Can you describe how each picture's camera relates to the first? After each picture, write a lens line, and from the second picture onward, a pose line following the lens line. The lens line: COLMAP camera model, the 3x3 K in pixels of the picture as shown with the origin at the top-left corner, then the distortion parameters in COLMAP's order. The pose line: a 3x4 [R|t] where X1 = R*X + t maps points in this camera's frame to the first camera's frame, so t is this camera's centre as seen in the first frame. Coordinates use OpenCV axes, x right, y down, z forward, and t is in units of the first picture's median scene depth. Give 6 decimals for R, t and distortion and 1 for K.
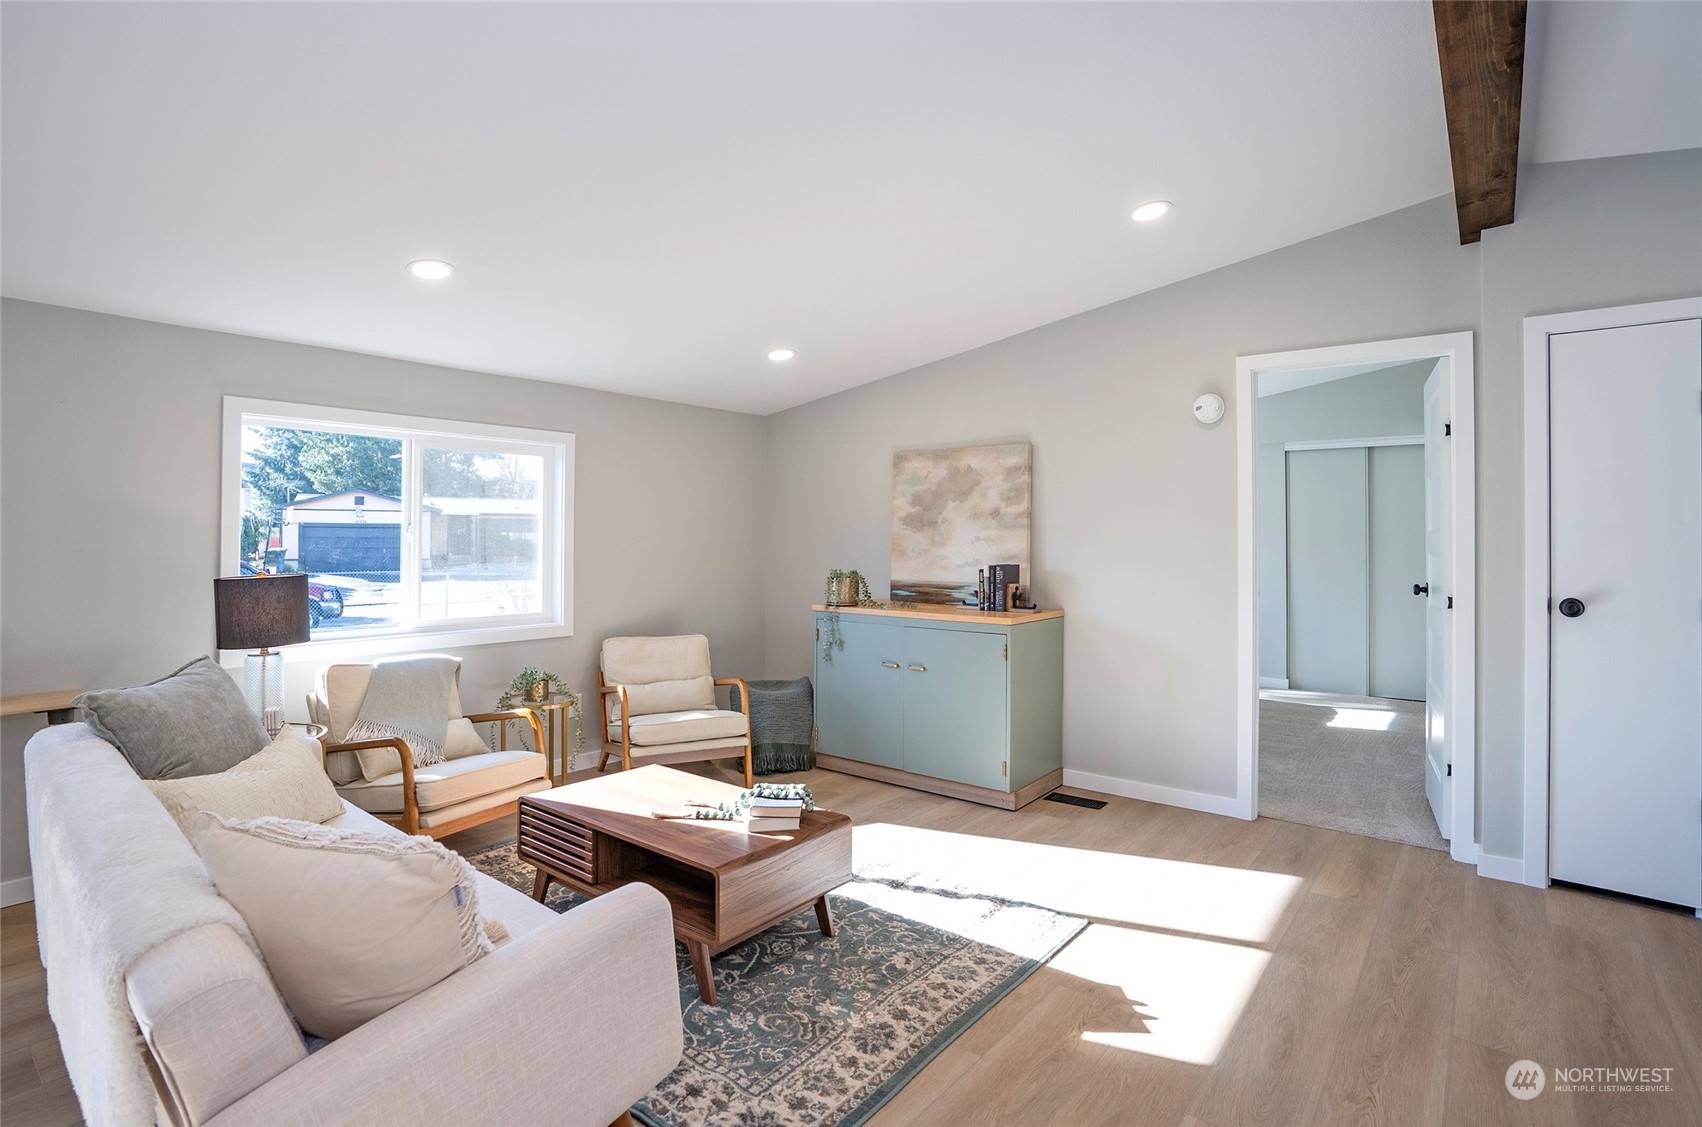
lens RADIAL K [[838.7, 0, 818.2], [0, 838.7, 525.4], [0, 0, 1]] dist [-0.079104, 0.035396]
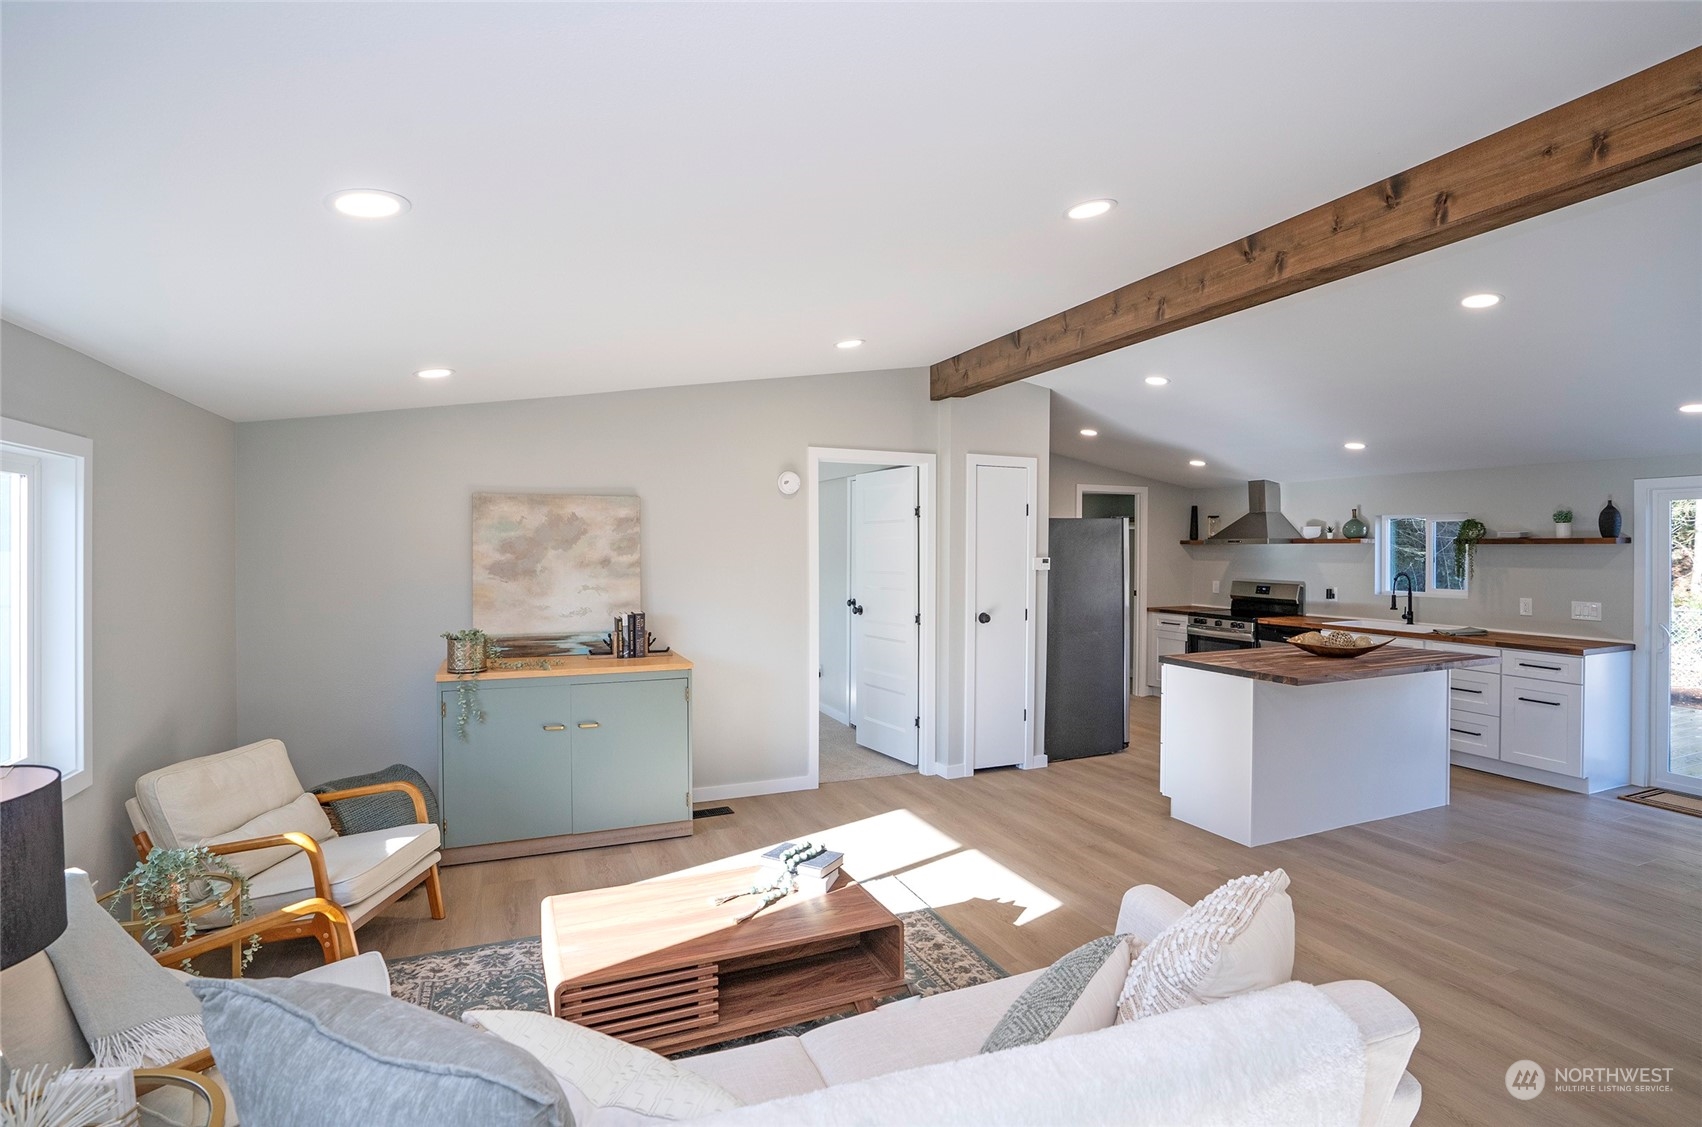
lens RADIAL K [[820.3, 0, 856.0], [0, 820.3, 546.1], [0, 0, 1]] dist [-0.070396, 0.032456]
pose [[0.454138, -0.002180, 0.890929, -0.706273], [-0.011869, 0.999893, 0.008497, -0.060784], [-0.890852, -0.014433, 0.454064, 0.353526]]
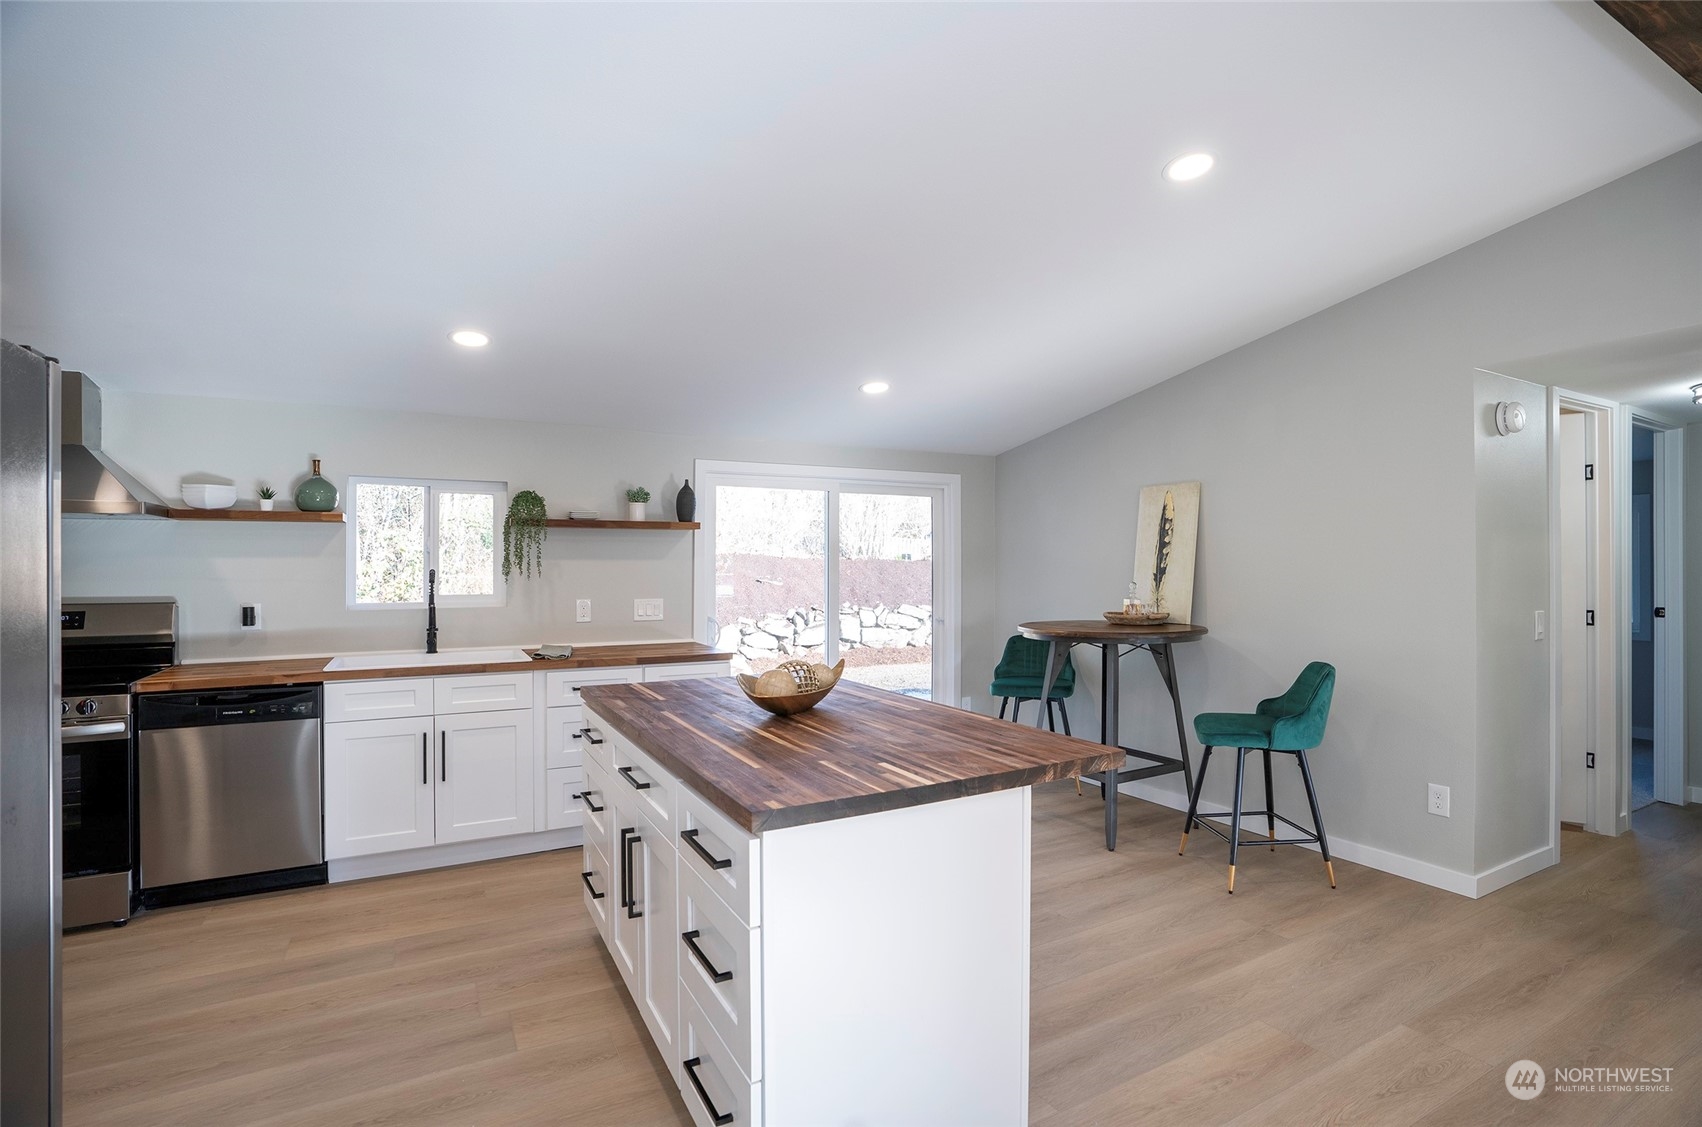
lens RADIAL K [[792.2, 0, 853.9], [0, 792.2, 561.0], [0, 0, 1]] dist [-0.071654, 0.028681]
pose [[-0.930966, 0.003359, 0.365089, 0.505847], [-0.004133, 0.999797, -0.019739, 0.005212], [-0.365081, -0.019885, -0.930763, 0.858597]]
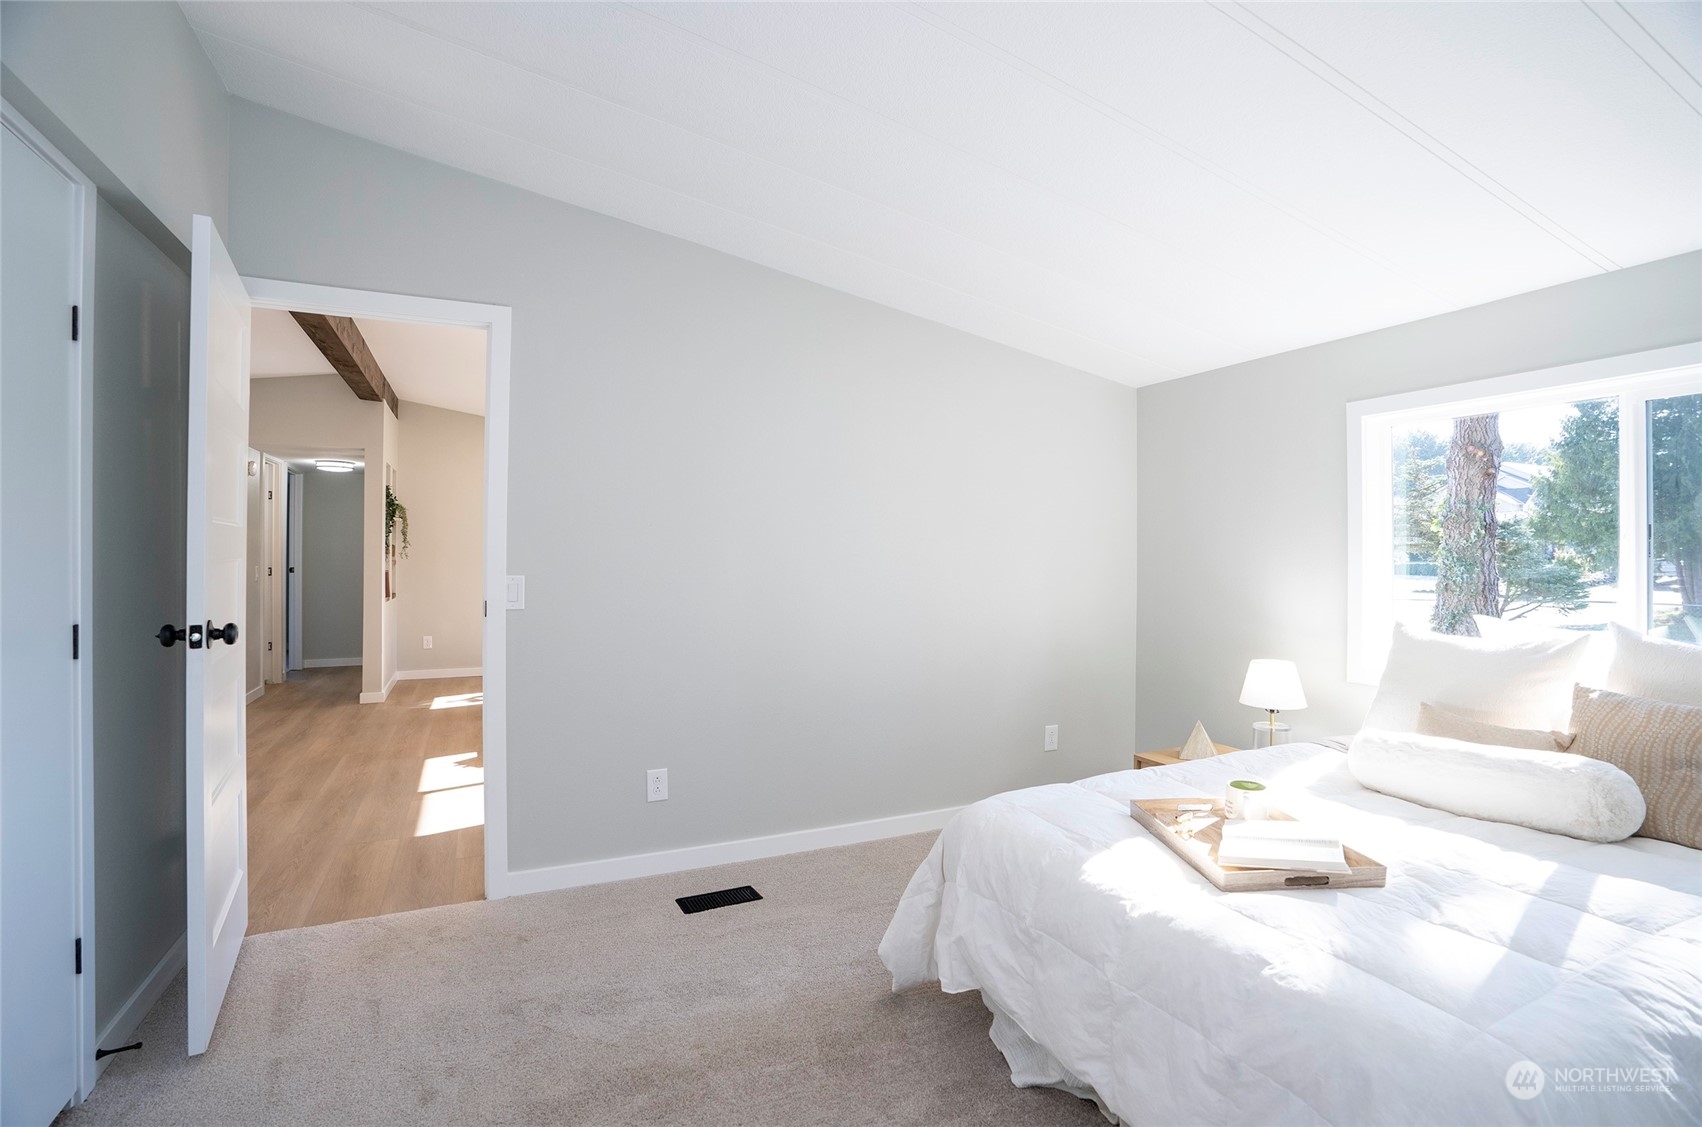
lens RADIAL K [[792.2, 0, 853.9], [0, 792.2, 561.0], [0, 0, 1]] dist [-0.071654, 0.028681]
pose [[-0.417222, -0.003036, -0.908800, 1.147941], [0.001994, 0.999989, -0.004257, 0.044411], [0.908802, -0.003588, -0.417211, 1.759504]]
